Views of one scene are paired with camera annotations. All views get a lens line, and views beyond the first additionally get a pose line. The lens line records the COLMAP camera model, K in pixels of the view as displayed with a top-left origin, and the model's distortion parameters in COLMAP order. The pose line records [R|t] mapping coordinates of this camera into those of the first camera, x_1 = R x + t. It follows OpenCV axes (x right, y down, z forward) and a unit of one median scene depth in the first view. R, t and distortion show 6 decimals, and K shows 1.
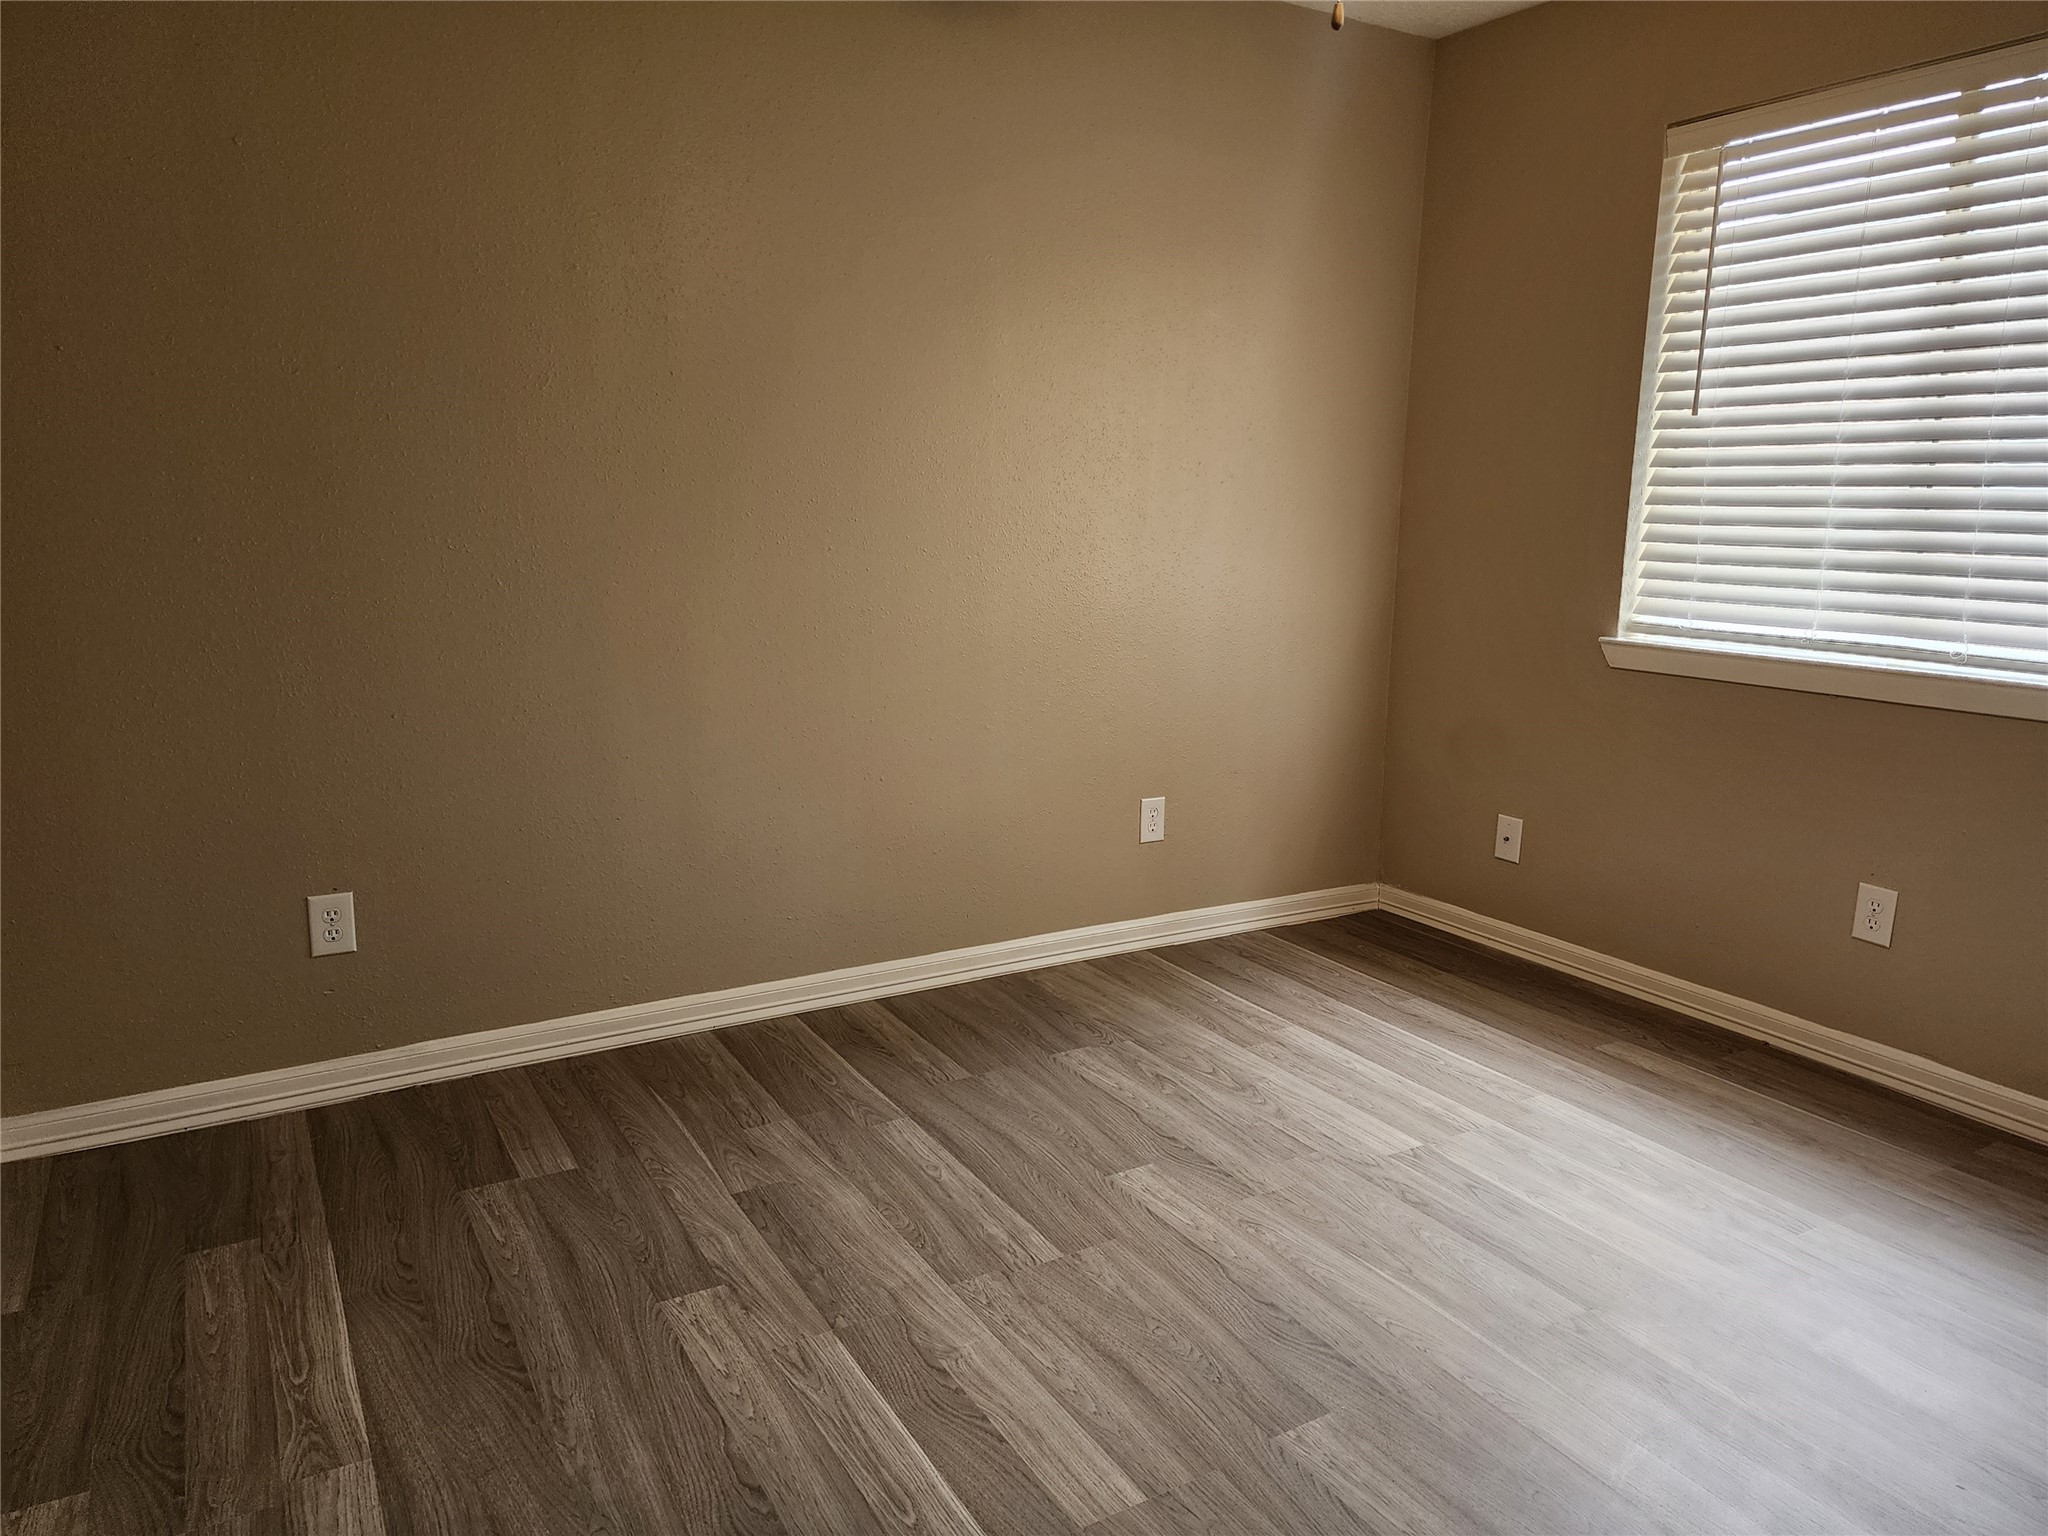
lens RADIAL K [[1354.4, 0, 1017.5], [0, 1354.4, 755.6], [0, 0, 1]] dist [0.075070, -0.053945]
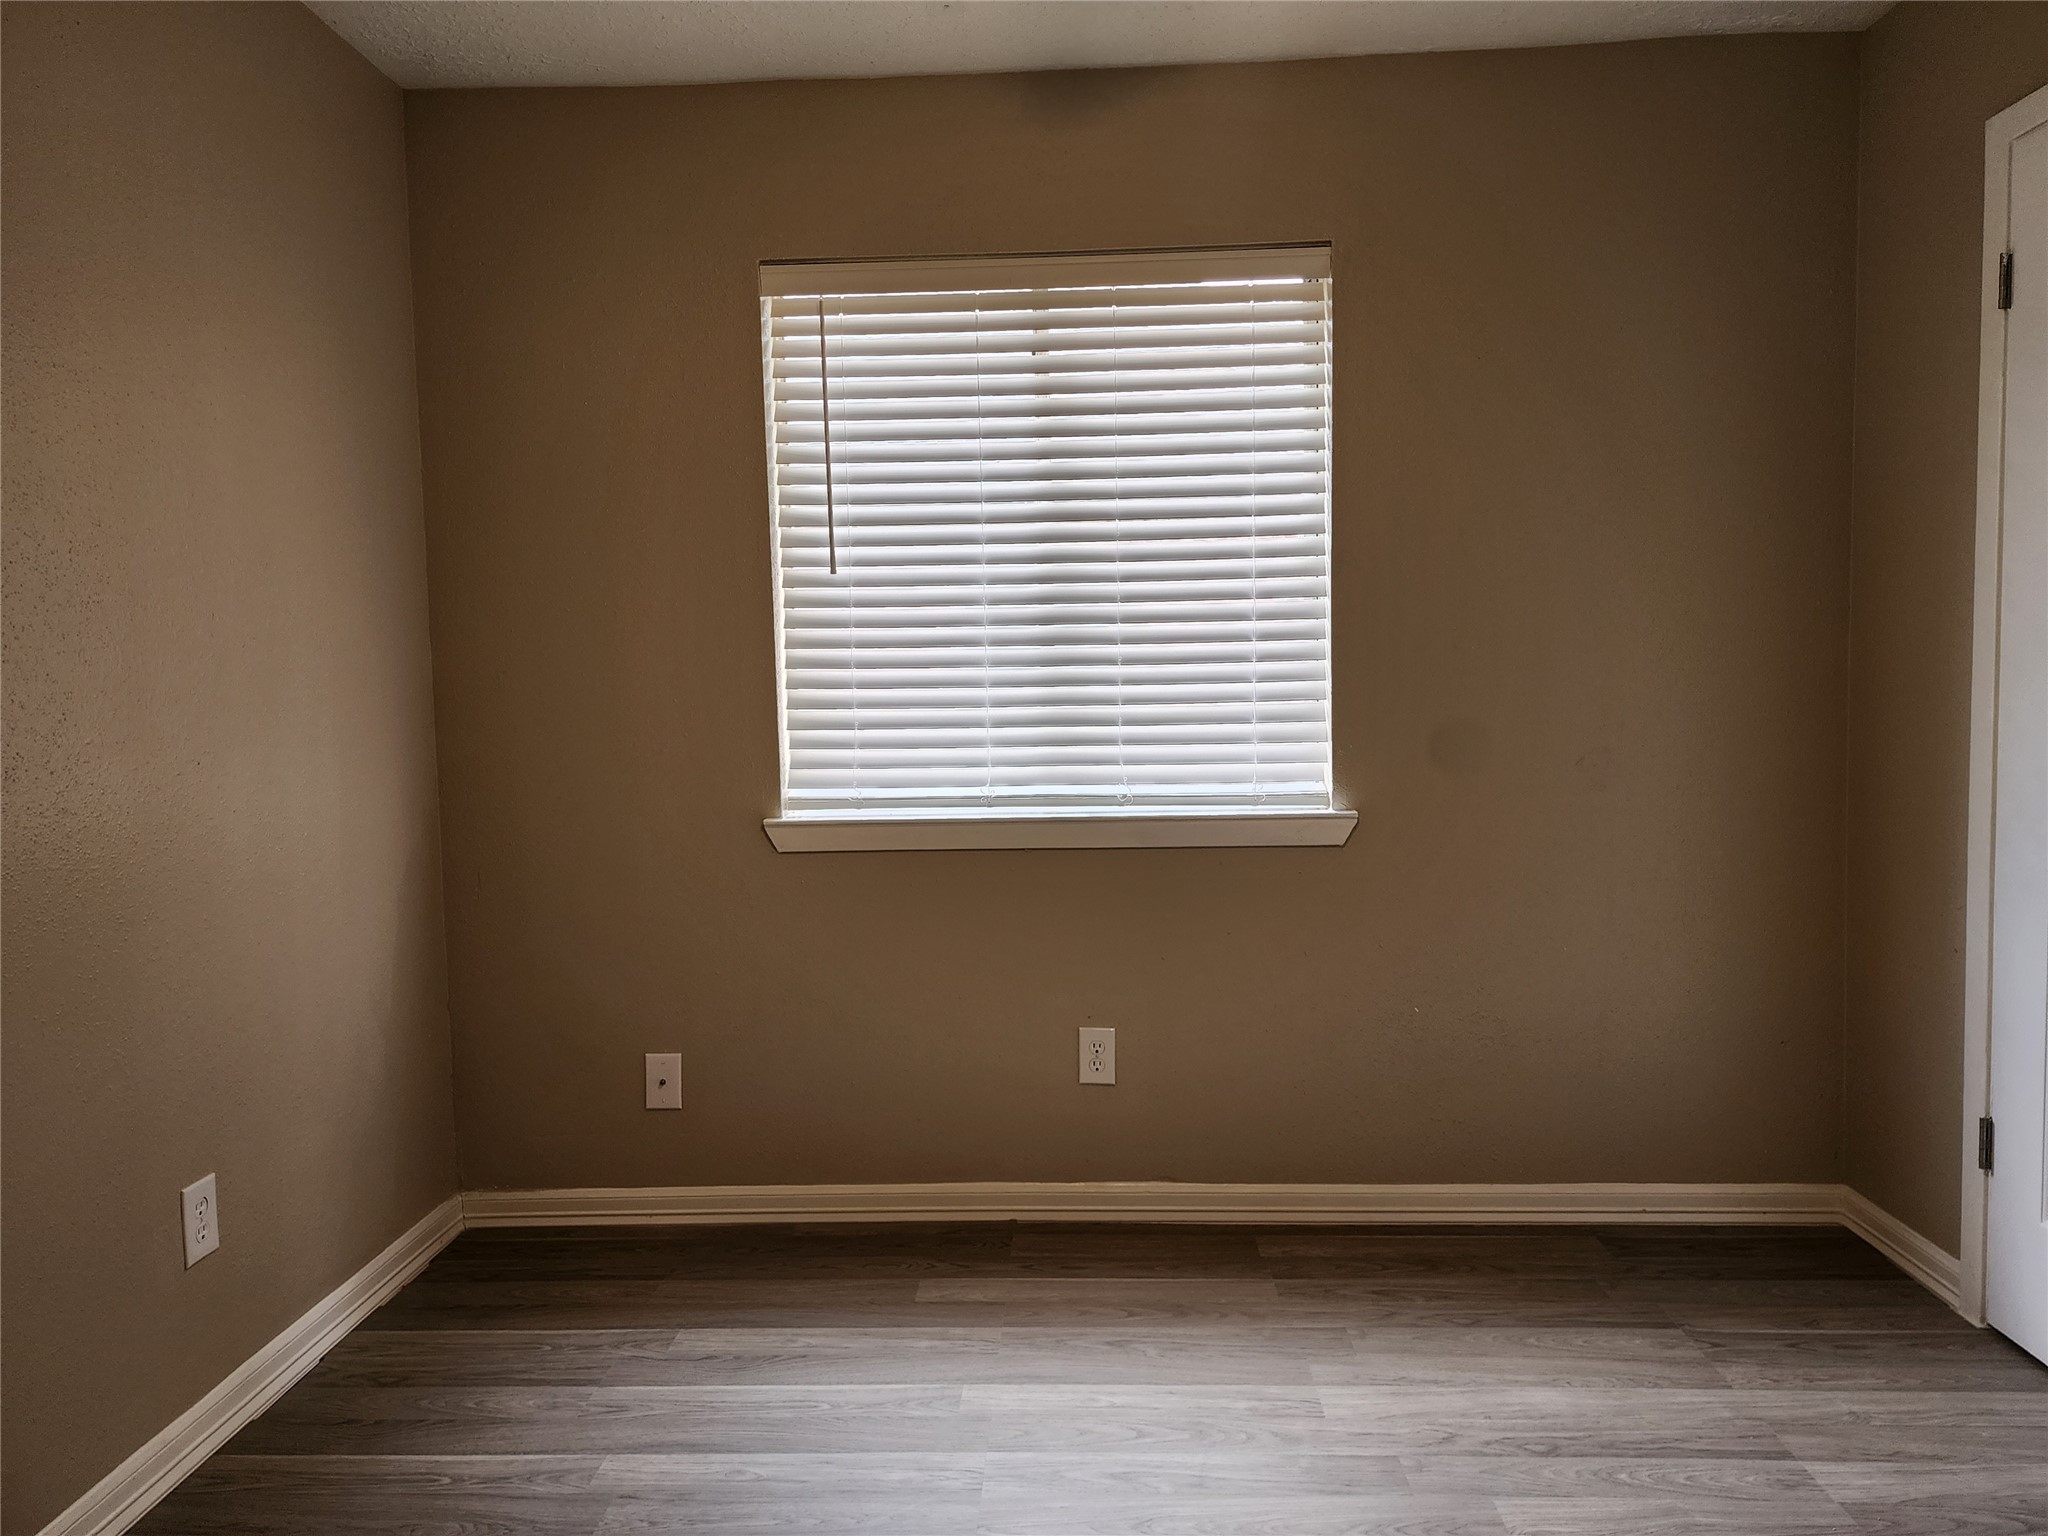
lens RADIAL K [[1354.4, 0, 1017.5], [0, 1354.4, 755.6], [0, 0, 1]] dist [0.075070, -0.053945]
pose [[0.543733, -0.068293, 0.836475, -0.239115], [0.177568, 0.983481, -0.035129, -0.079998], [-0.820258, 0.167632, 0.546878, 0.462963]]
